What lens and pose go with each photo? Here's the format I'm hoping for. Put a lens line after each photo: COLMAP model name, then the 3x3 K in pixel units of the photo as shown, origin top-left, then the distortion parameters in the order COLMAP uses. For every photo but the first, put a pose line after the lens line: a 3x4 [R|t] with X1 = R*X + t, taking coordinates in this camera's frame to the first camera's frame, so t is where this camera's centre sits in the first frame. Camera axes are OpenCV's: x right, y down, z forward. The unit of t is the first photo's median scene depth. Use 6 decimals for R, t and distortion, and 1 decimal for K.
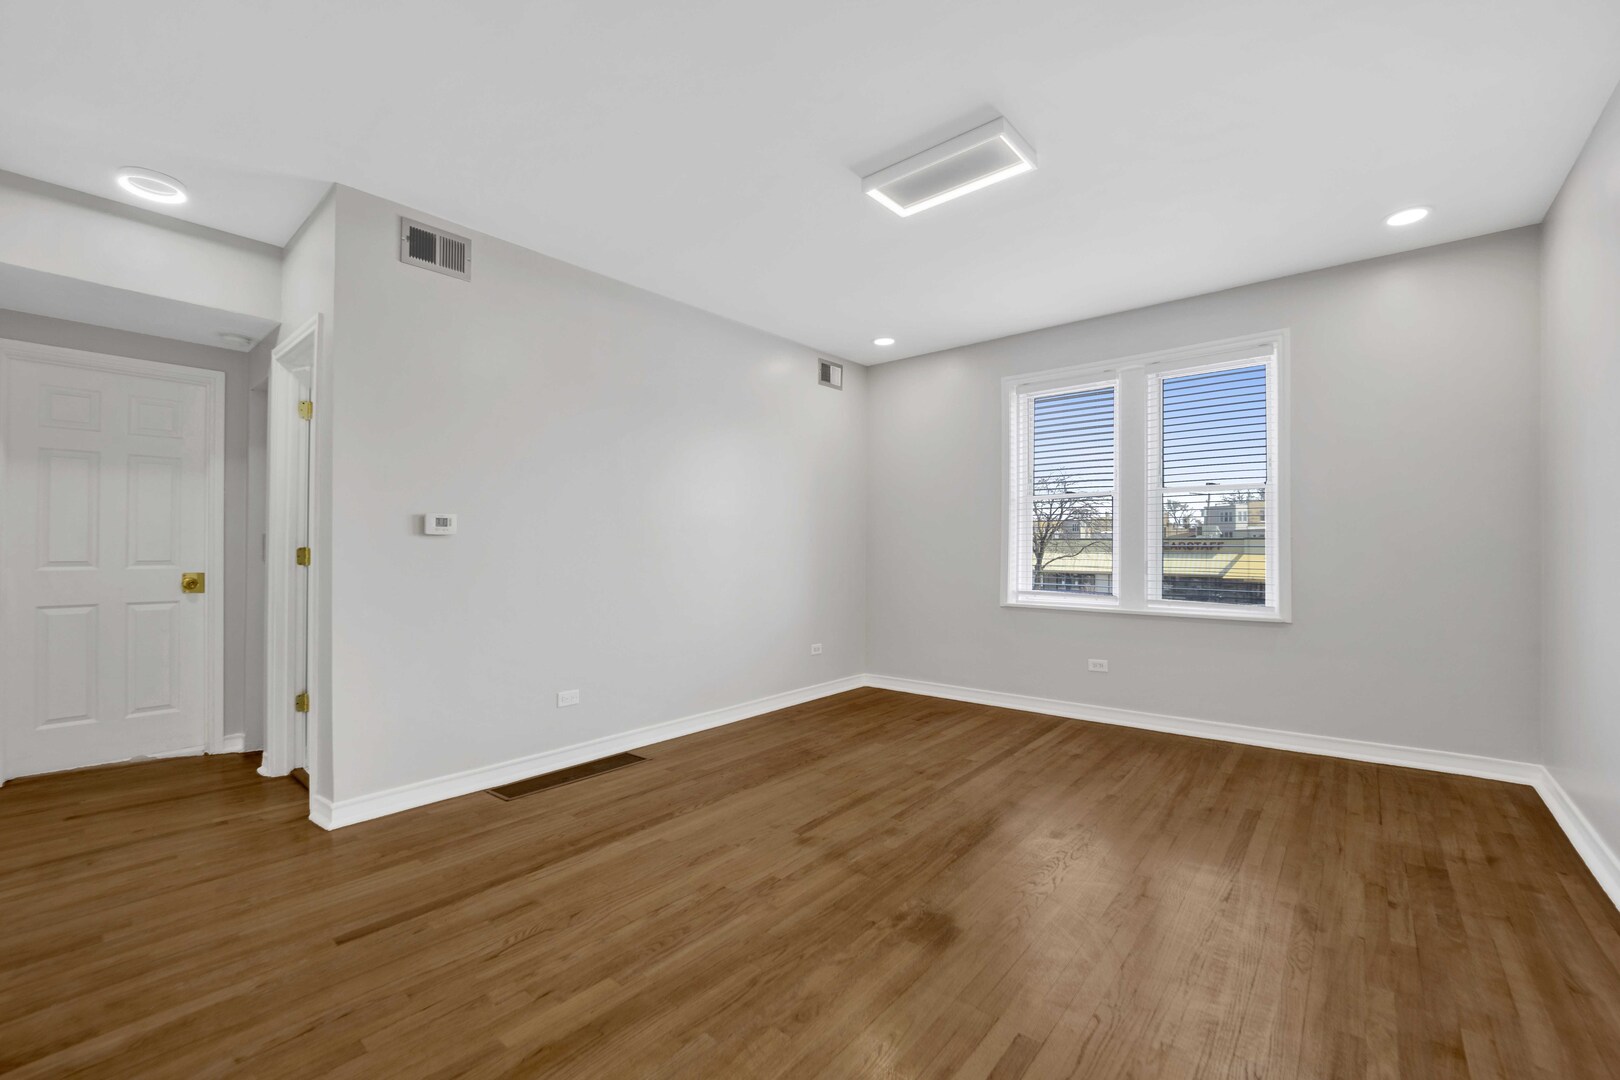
lens RADIAL K [[680.1, 0, 807.3], [0, 680.1, 536.3], [0, 0, 1]] dist [-0.017956, -0.000852]
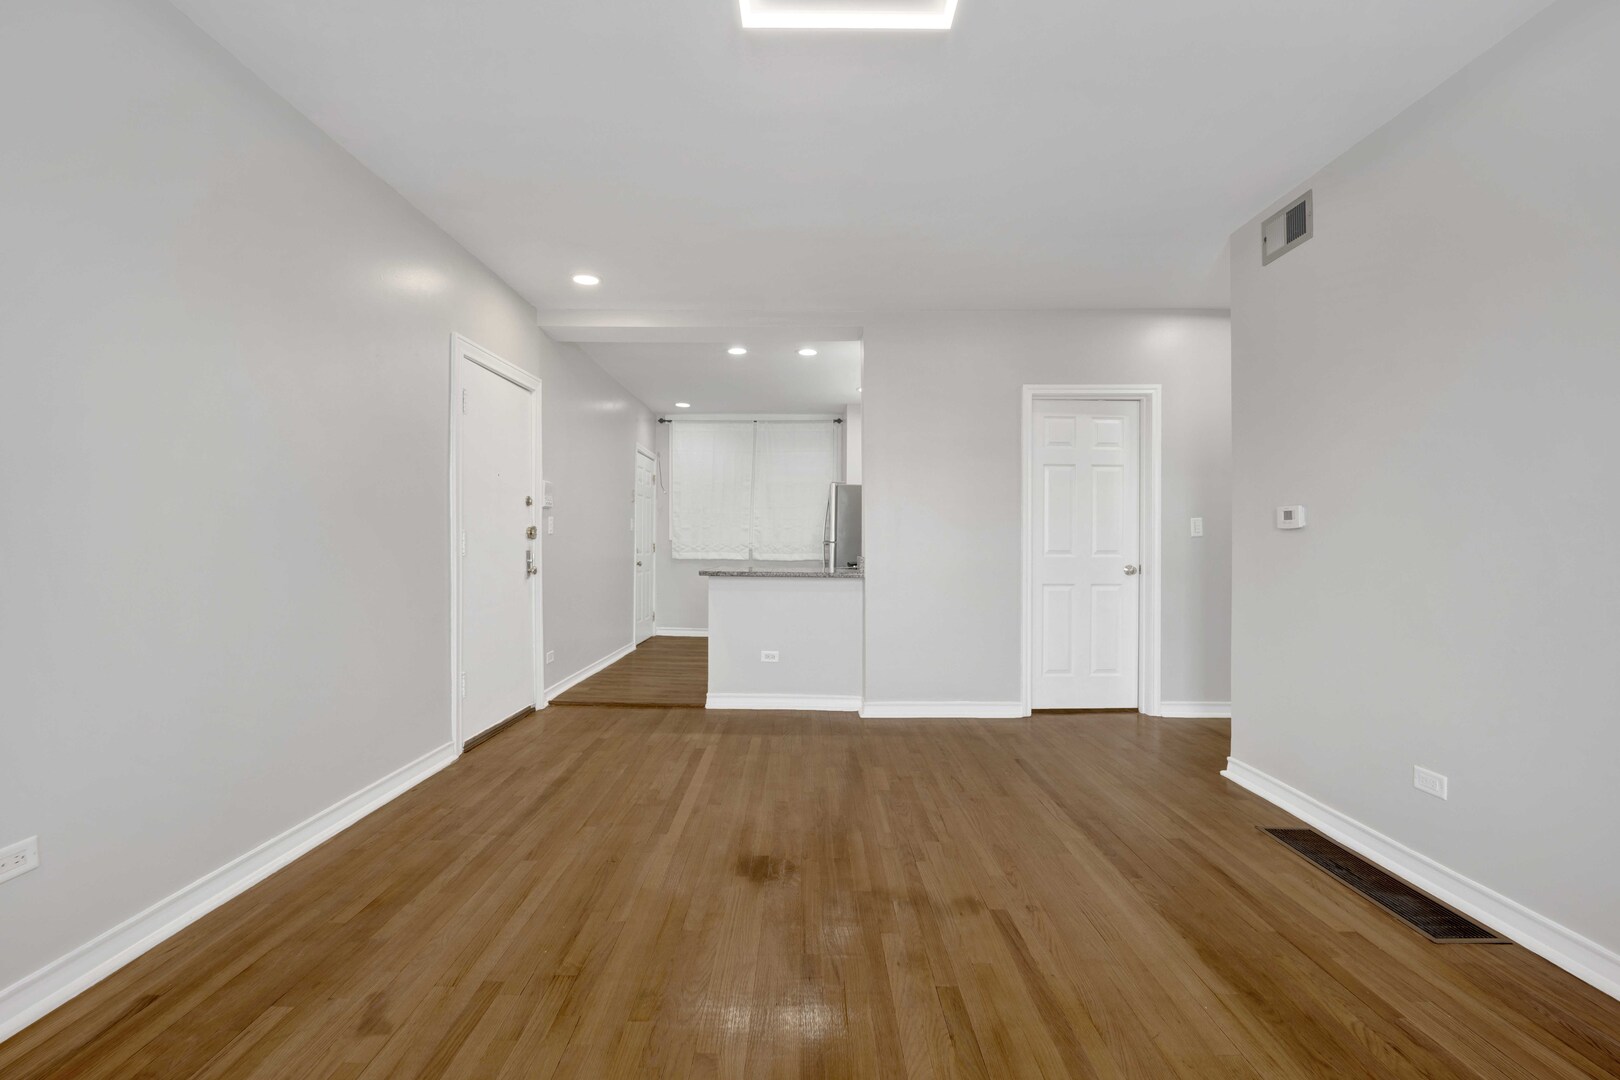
lens RADIAL K [[680.1, 0, 804.0], [0, 680.1, 539.3], [0, 0, 1]] dist [-0.017956, -0.000852]
pose [[-0.773679, -0.003717, -0.633567, 0.532763], [0.005563, 0.999904, -0.012659, 0.018323], [0.633554, -0.013319, -0.773584, 1.203719]]
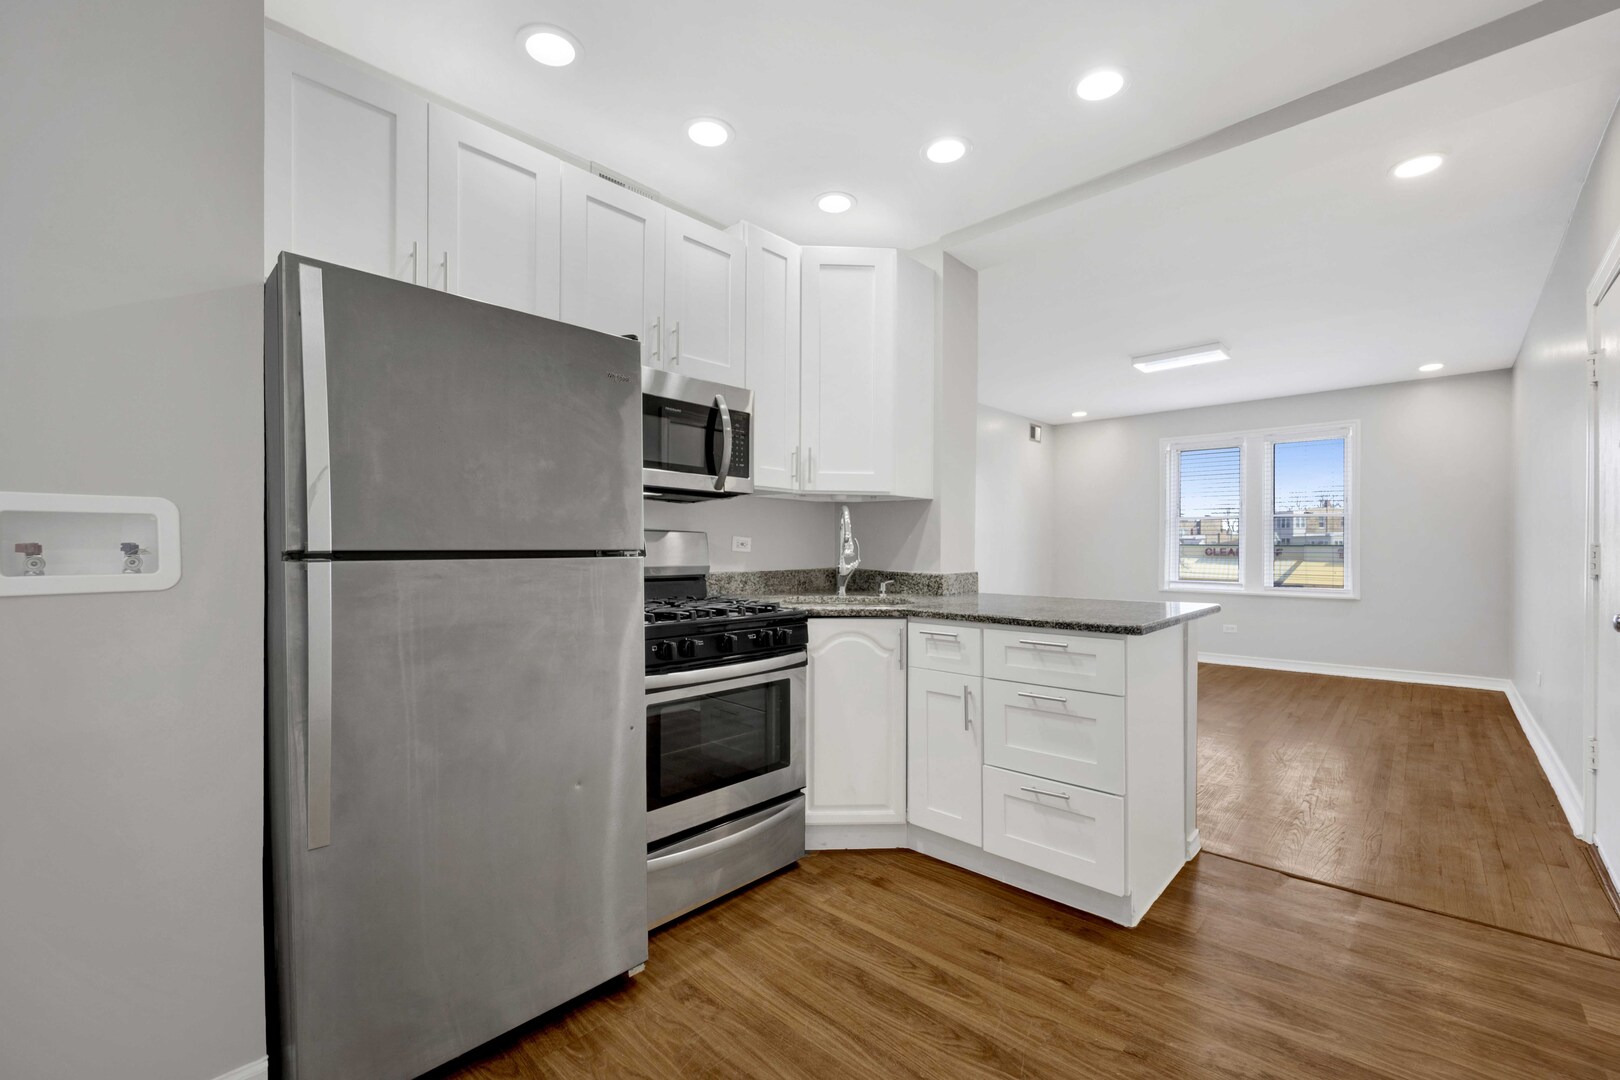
lens RADIAL K [[680.1, 0, 808.0], [0, 680.1, 541.2], [0, 0, 1]] dist [-0.017956, -0.000852]
pose [[0.998430, 0.008522, -0.055363, -0.602840], [-0.008317, 0.999958, 0.003944, -0.010252], [0.055394, -0.003477, 0.998459, -0.797317]]
